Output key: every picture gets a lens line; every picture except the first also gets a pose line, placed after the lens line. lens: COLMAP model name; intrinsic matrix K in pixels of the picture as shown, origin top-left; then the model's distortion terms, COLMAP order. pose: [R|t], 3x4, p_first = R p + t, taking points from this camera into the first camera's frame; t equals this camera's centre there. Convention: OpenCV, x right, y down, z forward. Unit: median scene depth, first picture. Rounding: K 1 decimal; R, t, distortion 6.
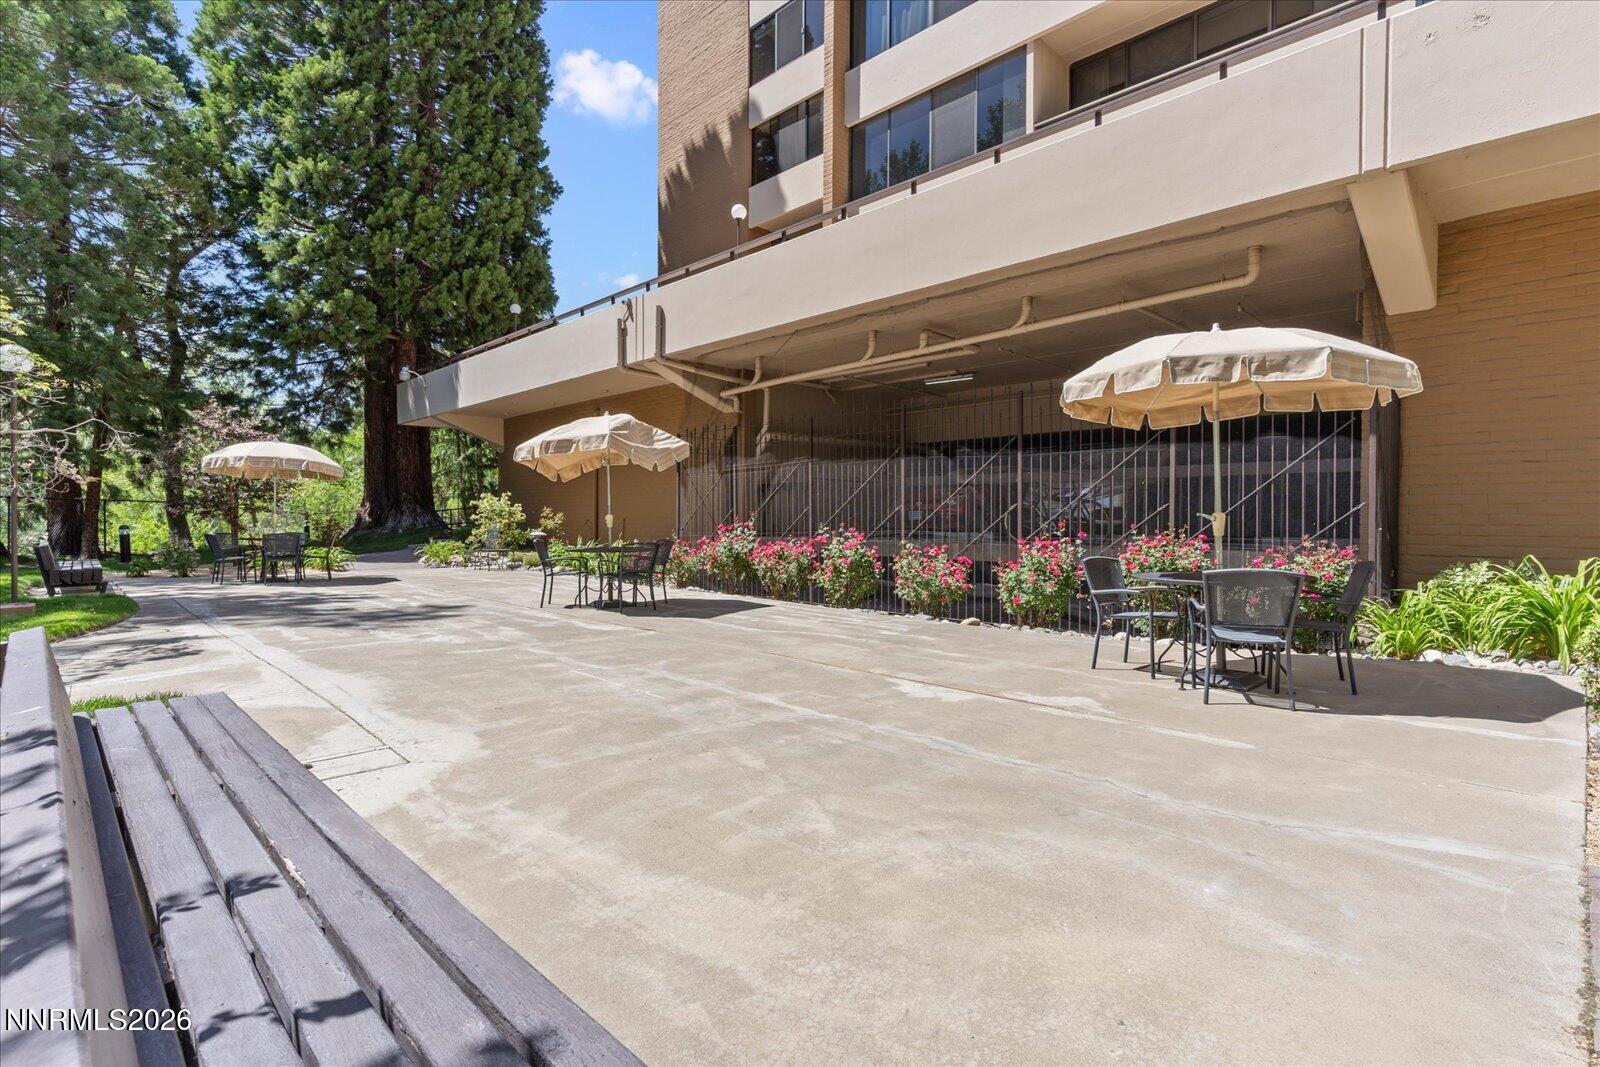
lens RADIAL K [[773.3, 0, 800.0], [0, 773.3, 533.5], [0, 0, 1]] dist [0.000473, 0.000025]
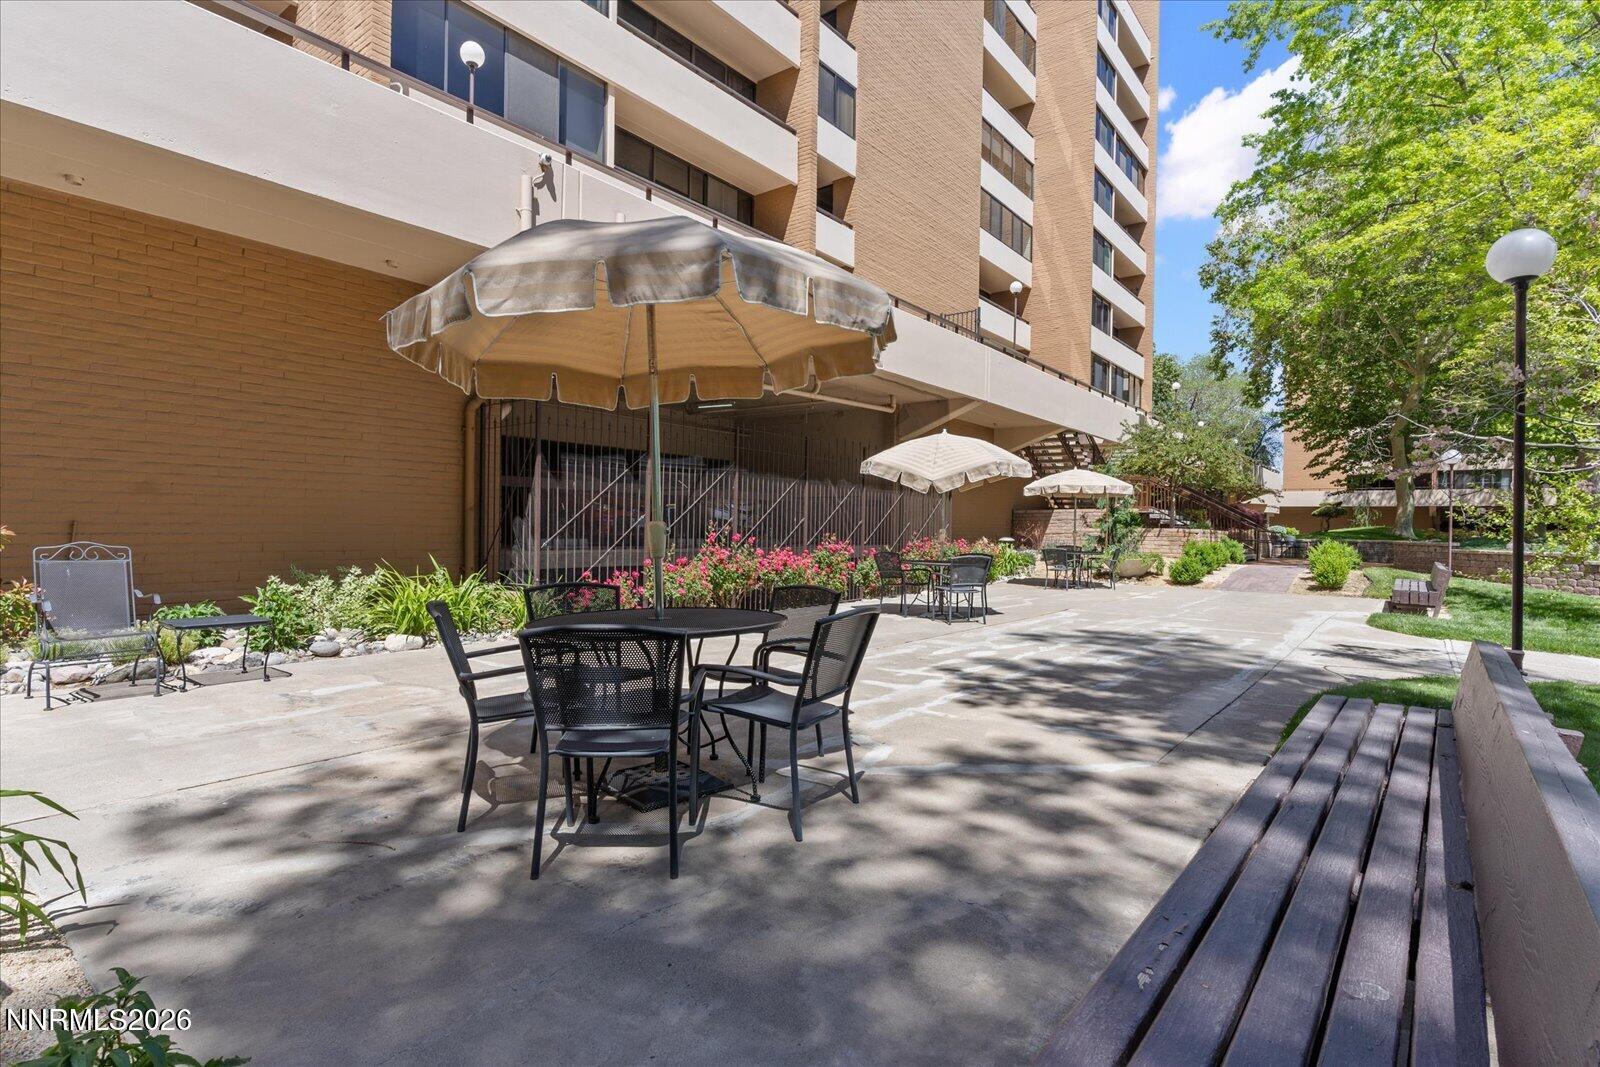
lens RADIAL K [[773.3, 0, 800.0], [0, 773.3, 533.5], [0, 0, 1]] dist [0.000473, 0.000025]
pose [[-0.098111, -0.010664, 0.995118, -0.851821], [-0.013564, 0.999864, 0.009378, -0.019084], [-0.995083, -0.012578, -0.098242, 0.870121]]
